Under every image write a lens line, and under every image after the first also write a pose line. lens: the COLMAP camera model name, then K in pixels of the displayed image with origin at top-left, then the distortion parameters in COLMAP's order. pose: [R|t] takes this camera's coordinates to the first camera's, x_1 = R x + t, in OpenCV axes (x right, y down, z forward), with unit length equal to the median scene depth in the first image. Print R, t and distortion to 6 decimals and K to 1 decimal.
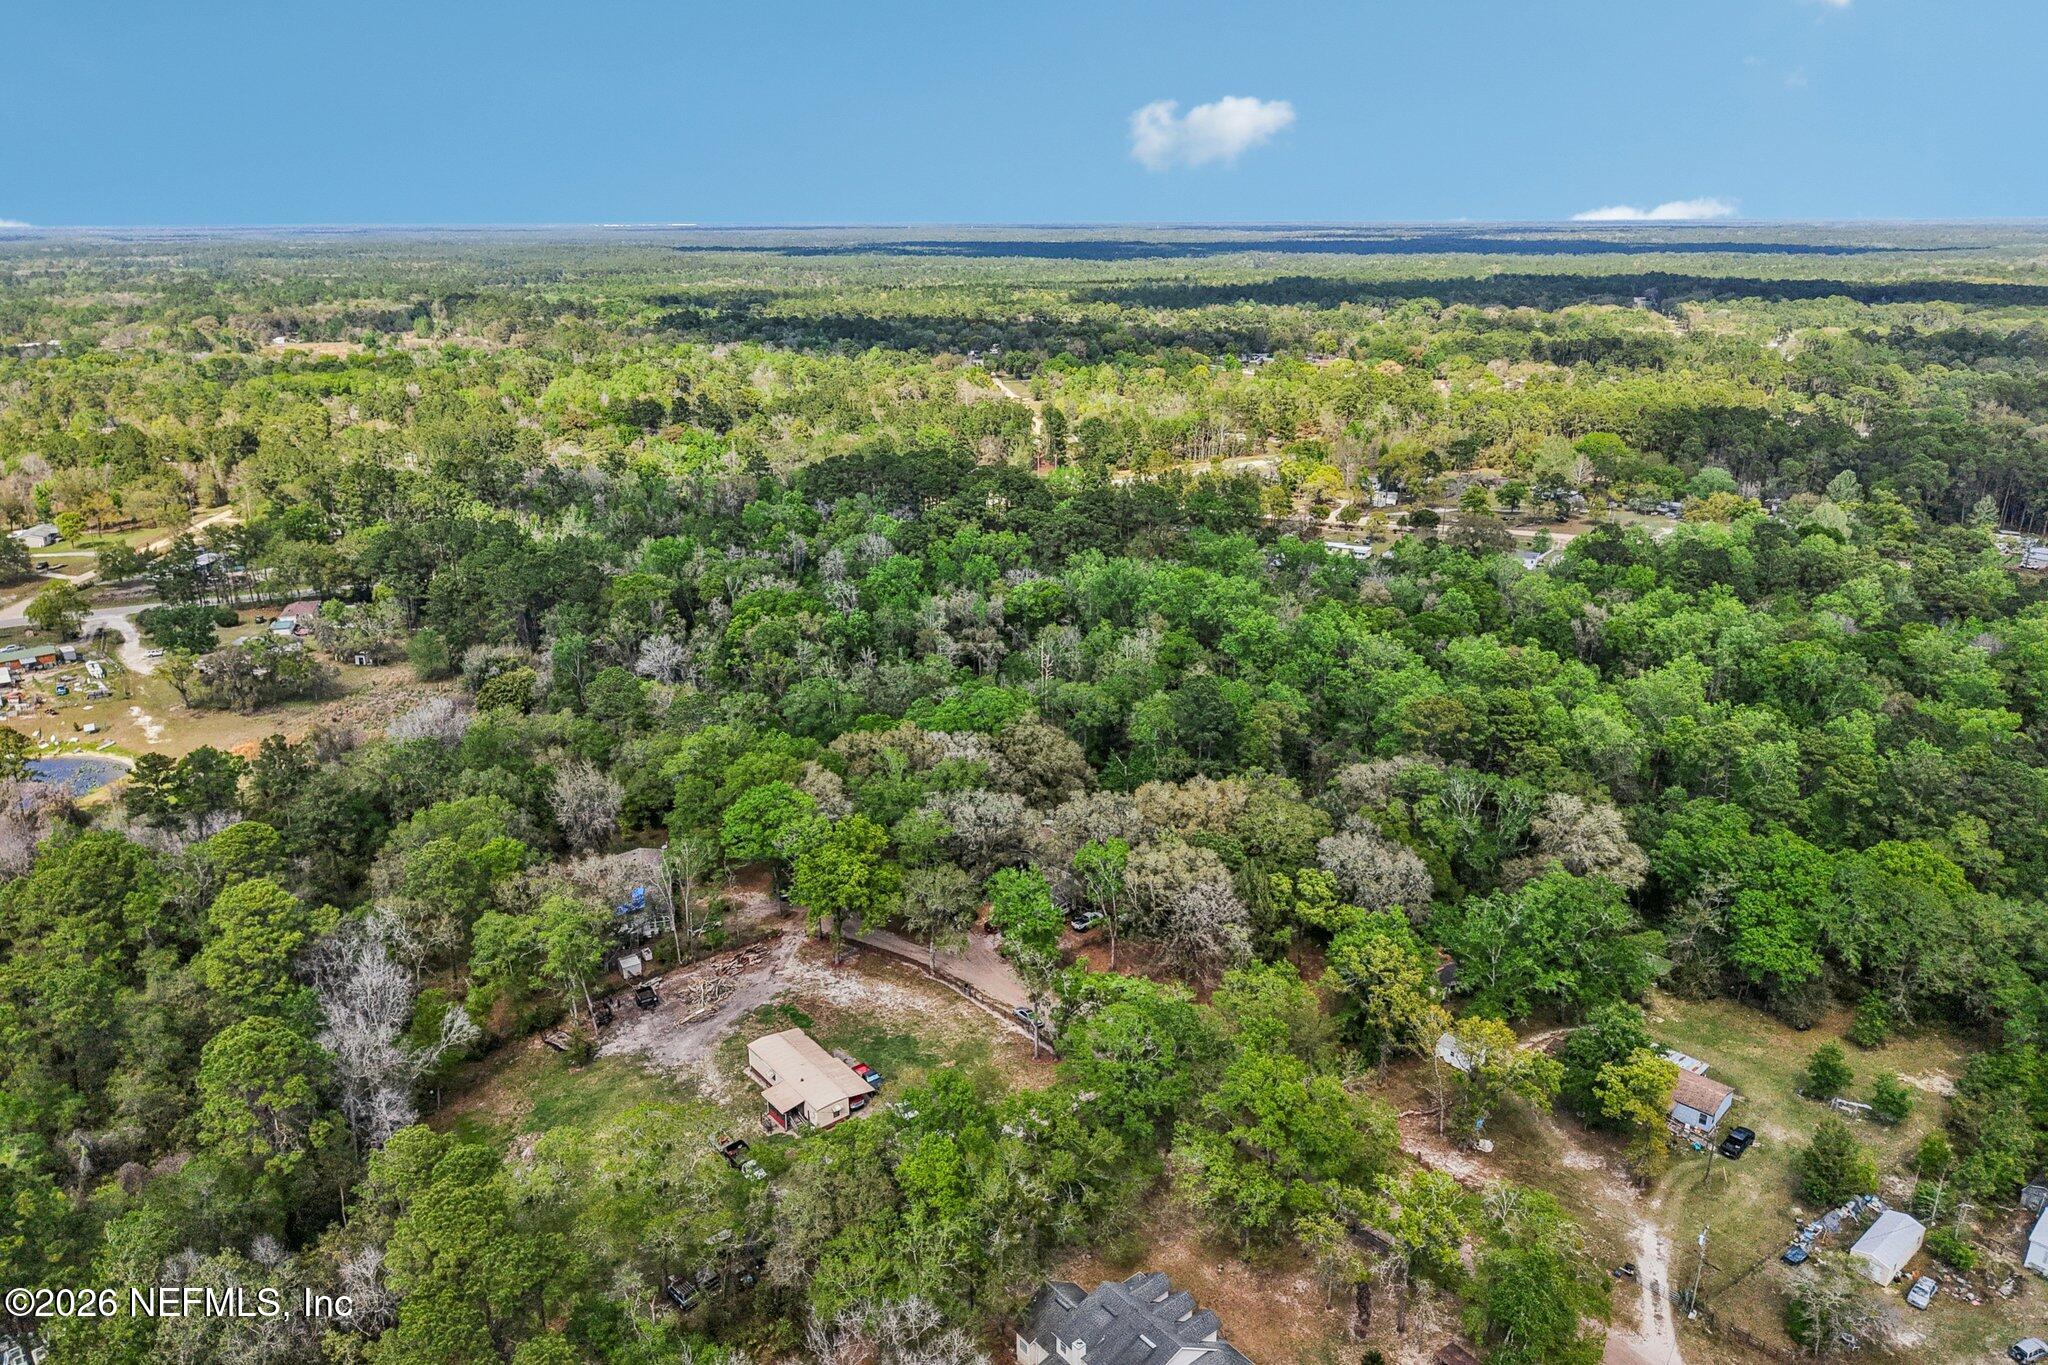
lens RADIAL K [[1386.8, 0, 1018.5], [0, 1386.8, 666.2], [0, 0, 1]] dist [0.004951, -0.004202]
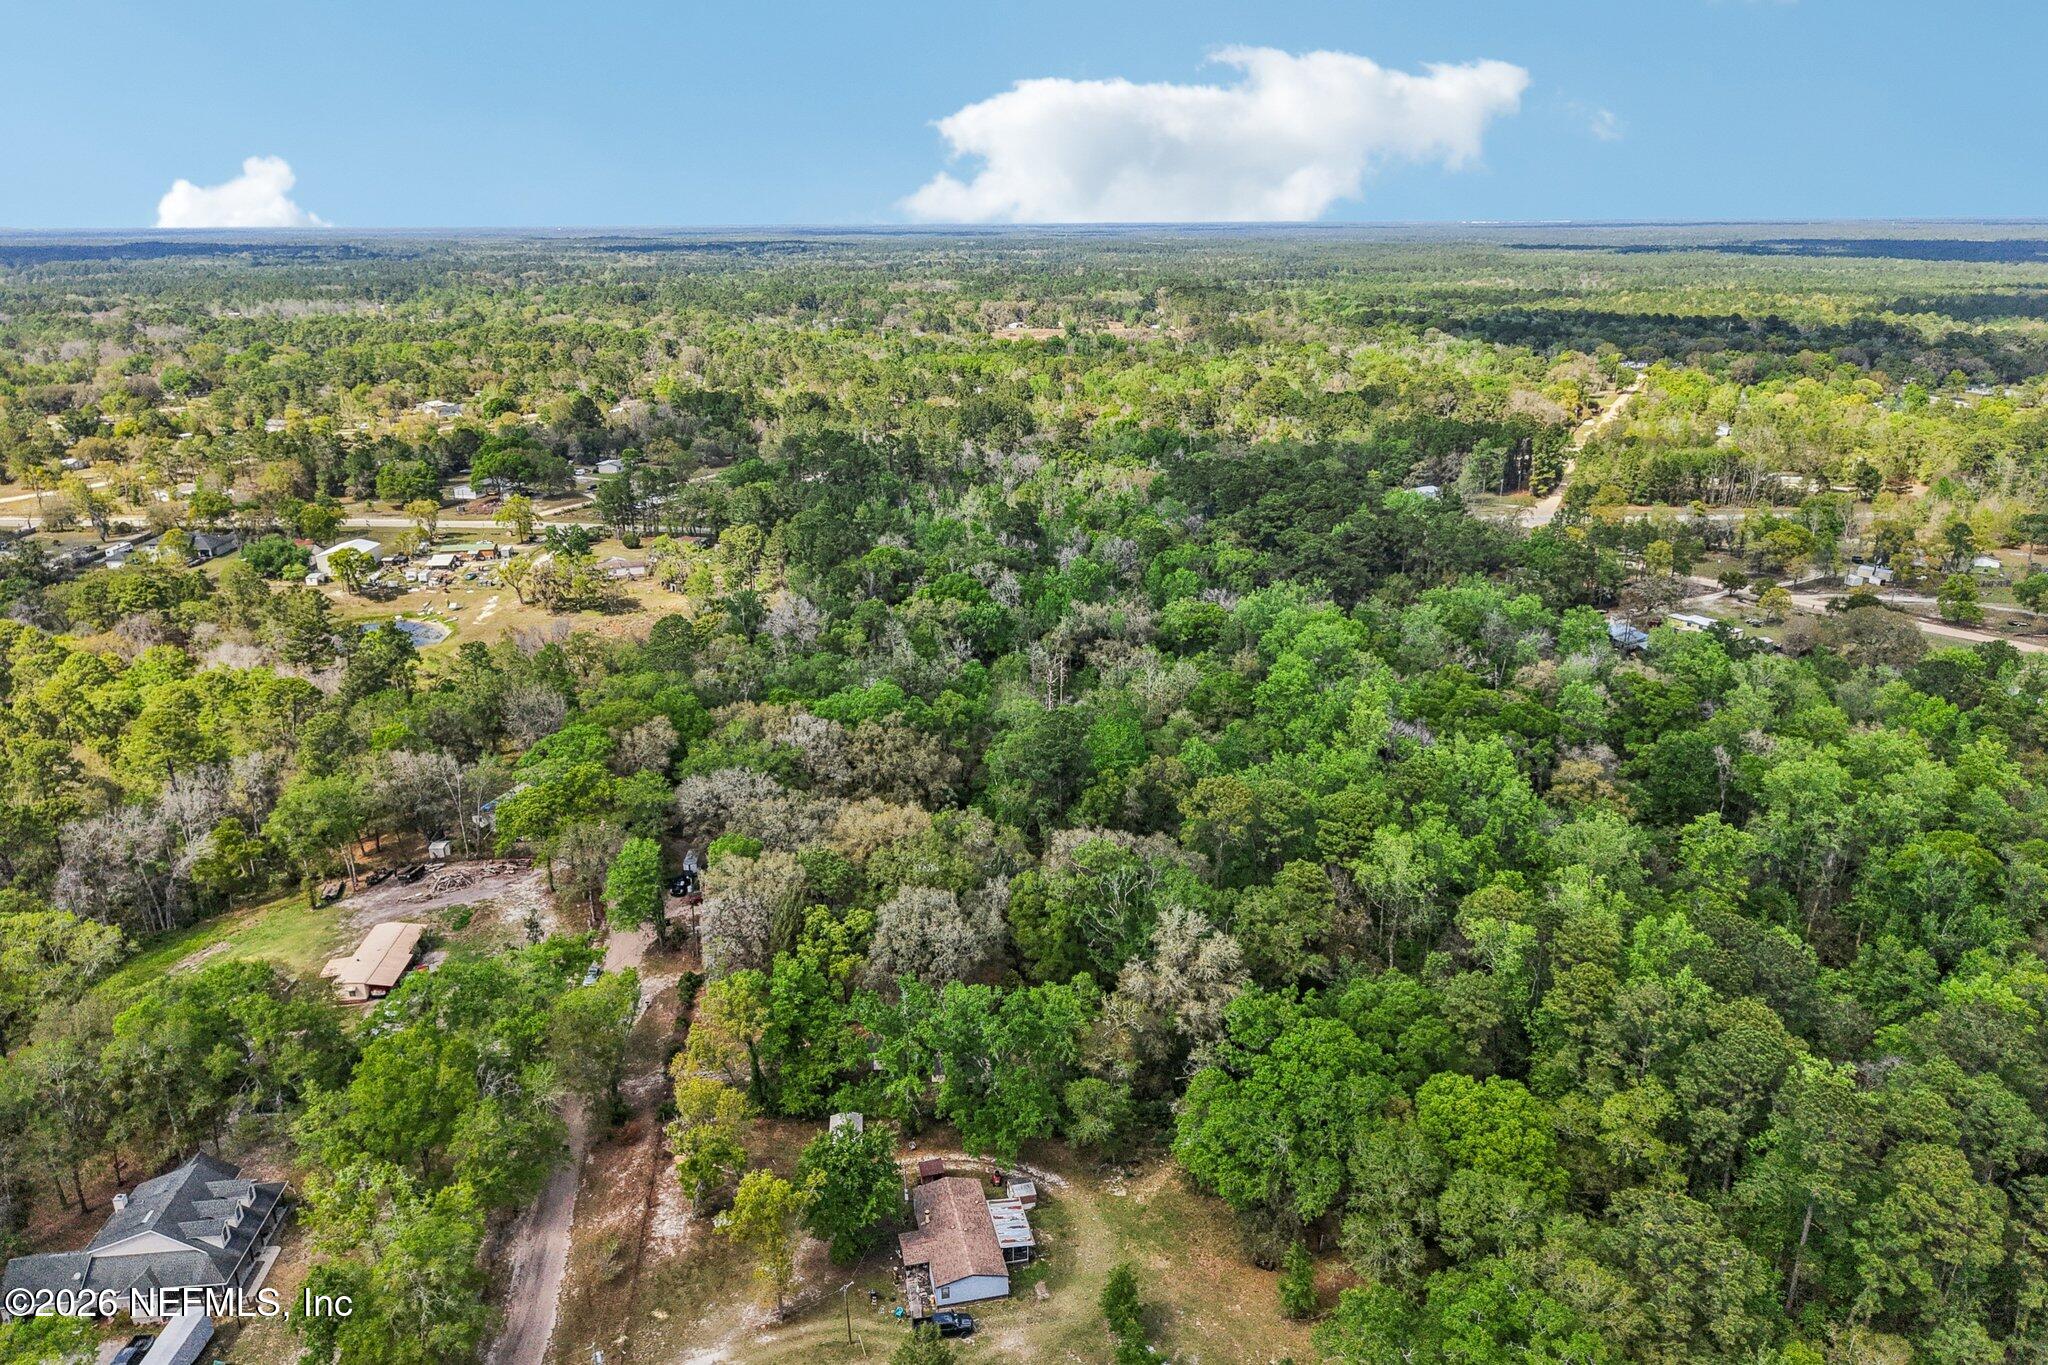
lens RADIAL K [[1386.8, 0, 1018.5], [0, 1386.8, 666.2], [0, 0, 1]] dist [0.004951, -0.004202]
pose [[0.842235, 0.159800, -0.514883, 0.375072], [-0.159002, 0.986207, 0.045989, -0.036664], [0.515130, 0.043134, 0.856026, 0.121863]]
